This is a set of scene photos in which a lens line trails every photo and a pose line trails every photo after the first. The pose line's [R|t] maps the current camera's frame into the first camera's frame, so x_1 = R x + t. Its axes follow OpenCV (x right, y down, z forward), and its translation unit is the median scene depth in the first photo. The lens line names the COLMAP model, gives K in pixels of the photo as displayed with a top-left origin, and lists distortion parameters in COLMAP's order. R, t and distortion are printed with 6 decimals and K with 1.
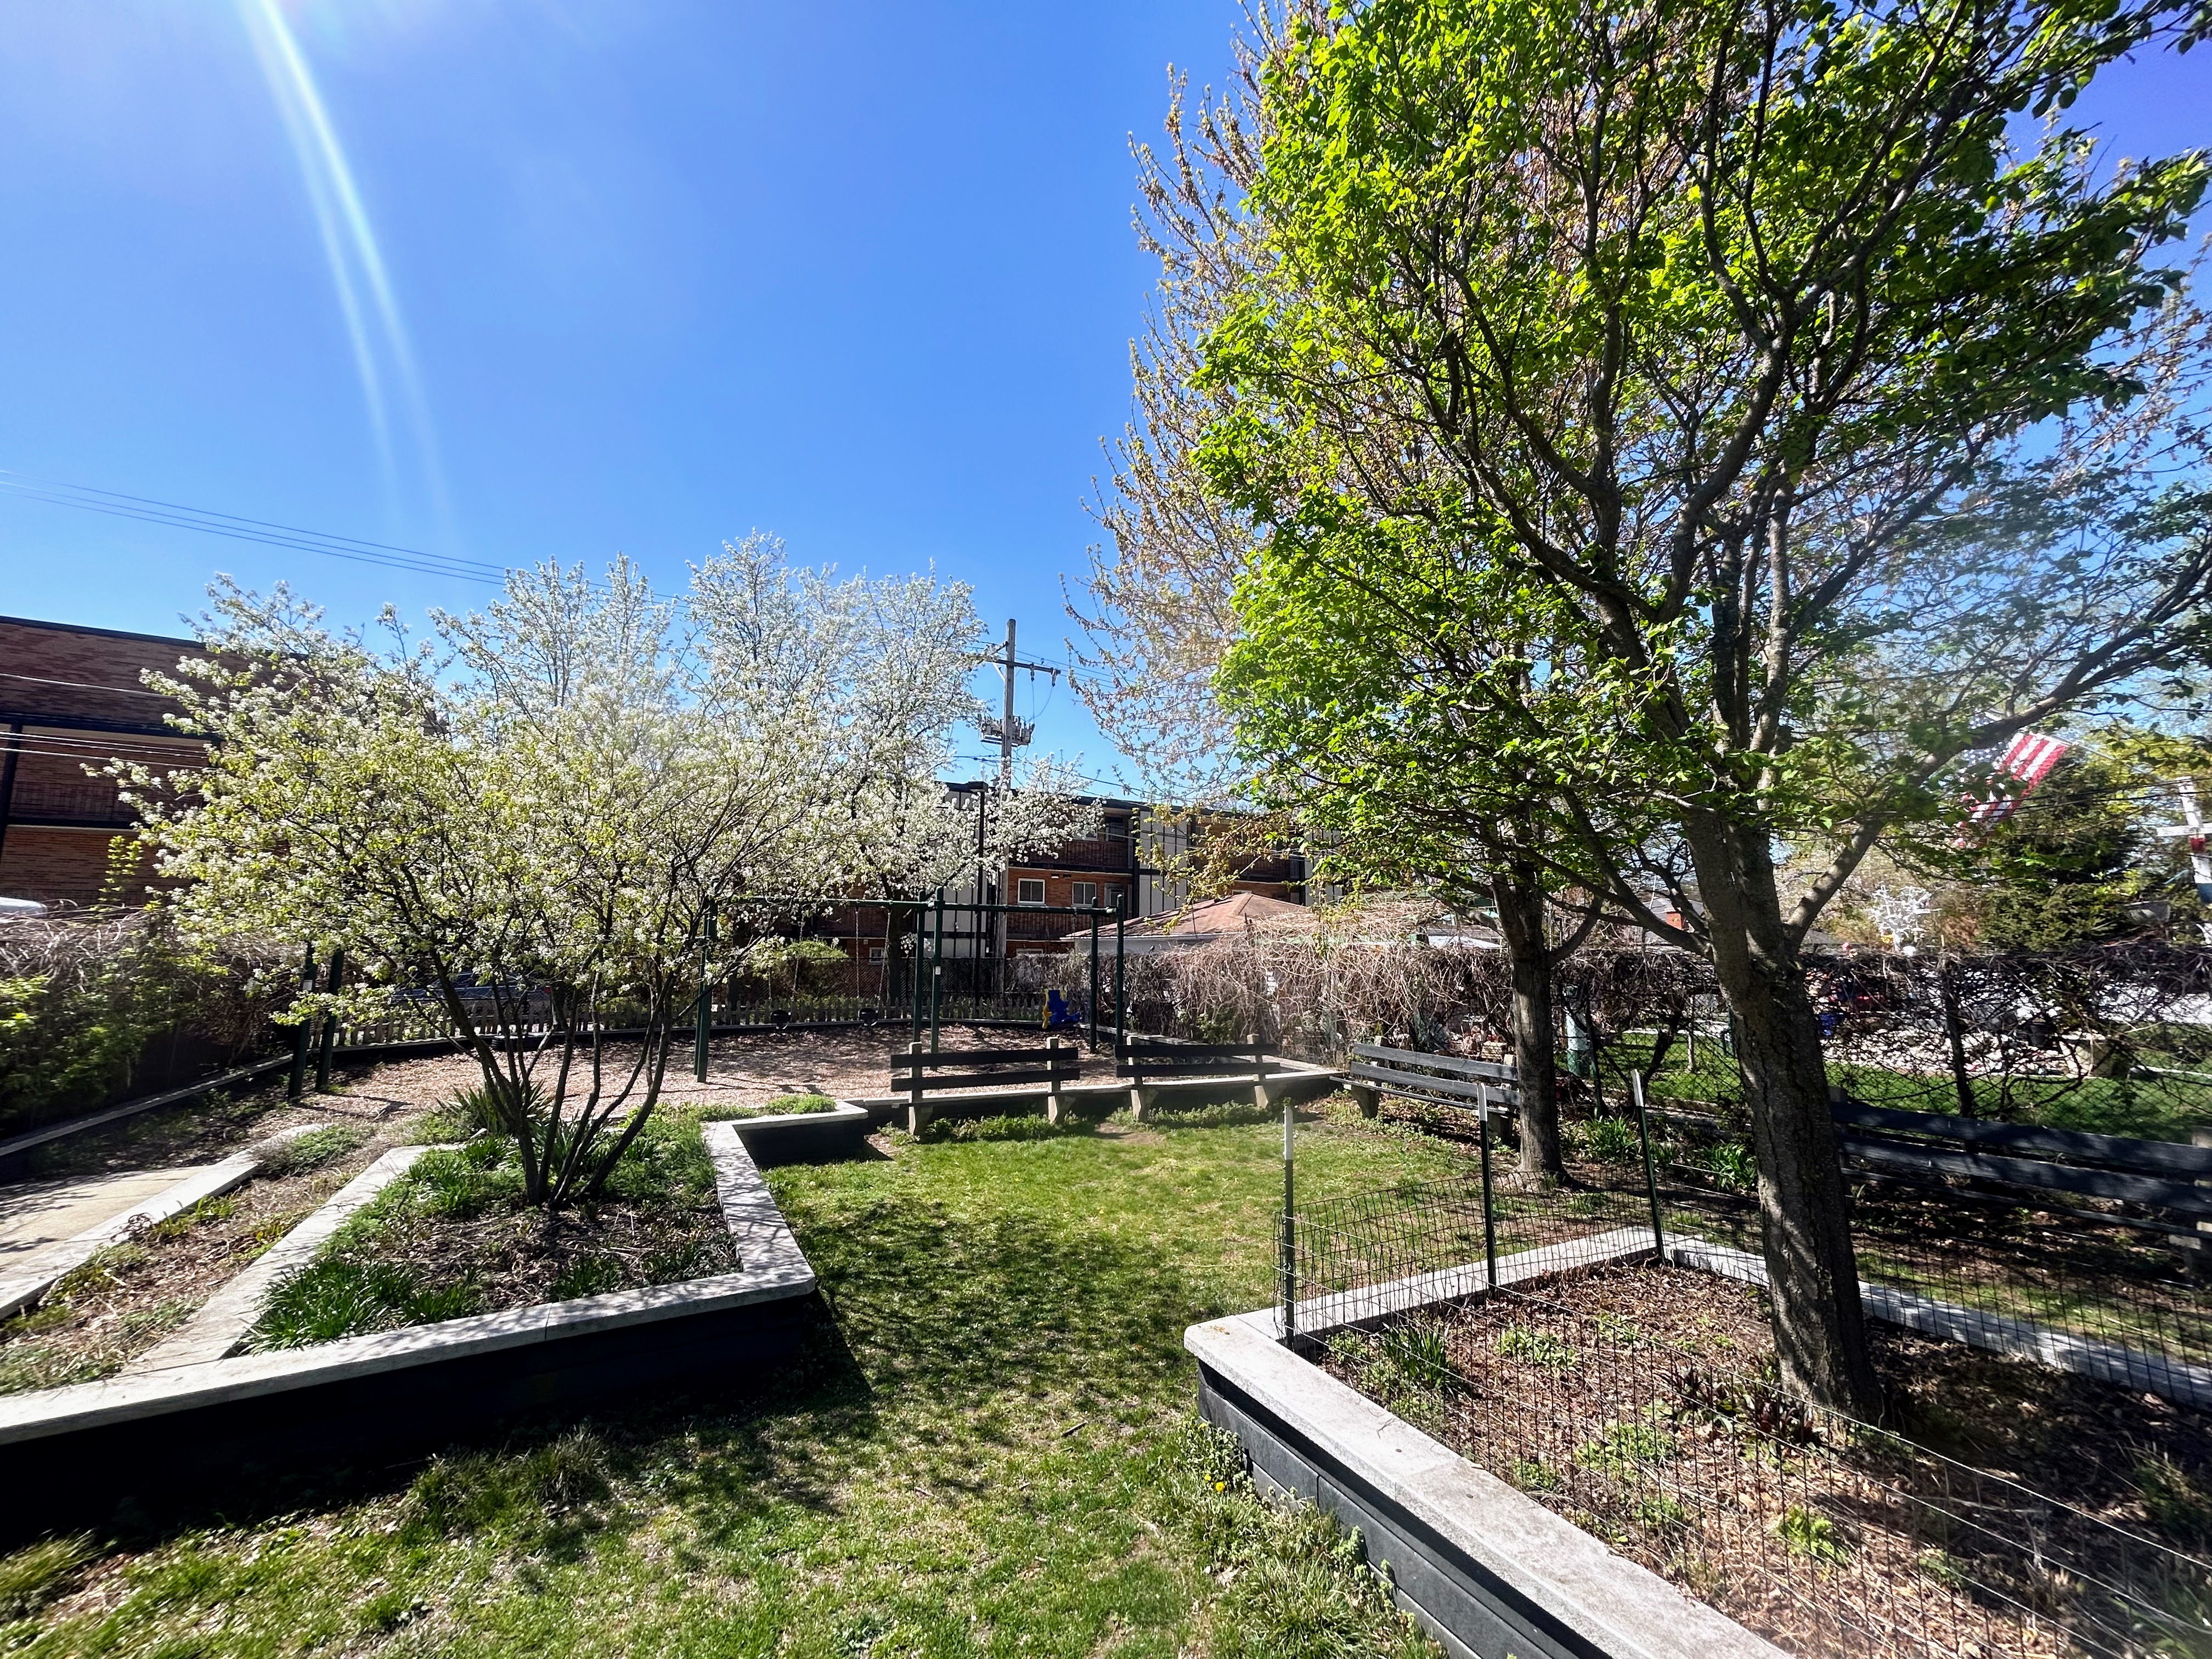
lens RADIAL K [[896.3, 0, 1107.2], [0, 896.3, 825.9], [0, 0, 1]] dist [0.000039, 0.000235]
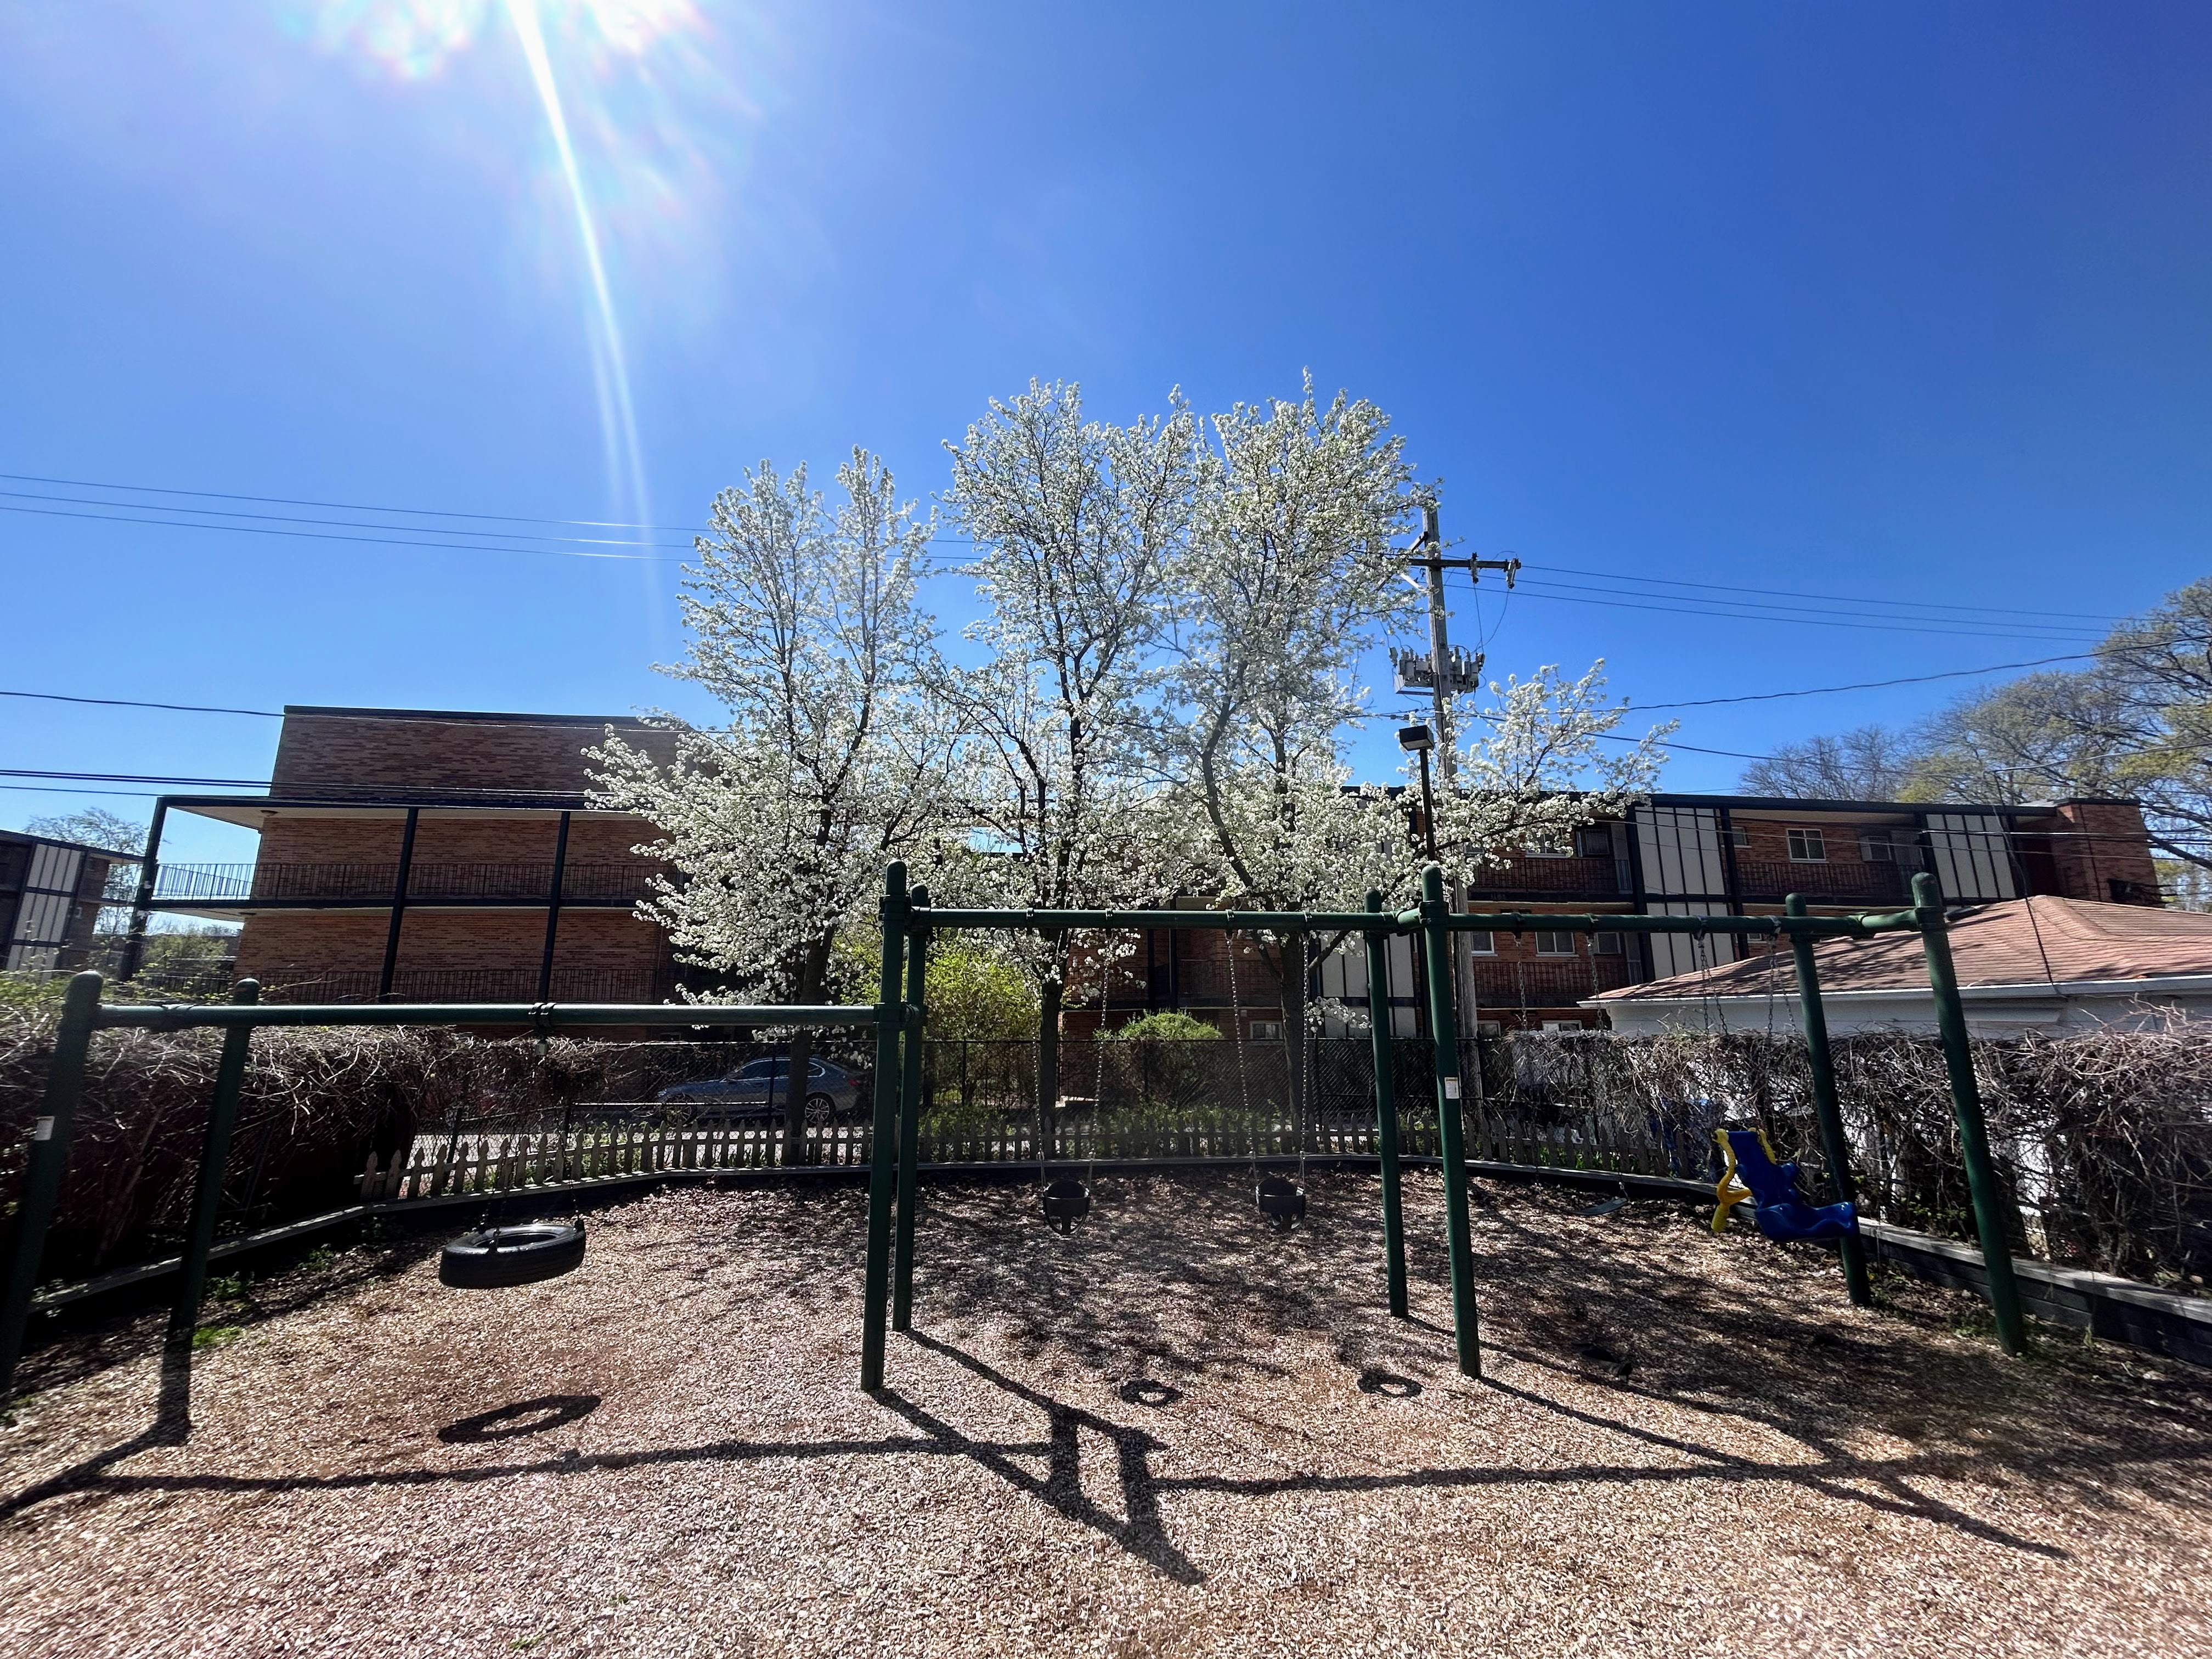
lens RADIAL K [[896.3, 0, 1107.2], [0, 896.3, 825.9], [0, 0, 1]] dist [0.000039, 0.000235]
pose [[0.919021, -0.093919, -0.382858, -0.096412], [0.063166, 0.993740, -0.092149, 0.046279], [0.389116, 0.060504, 0.919200, 0.339865]]
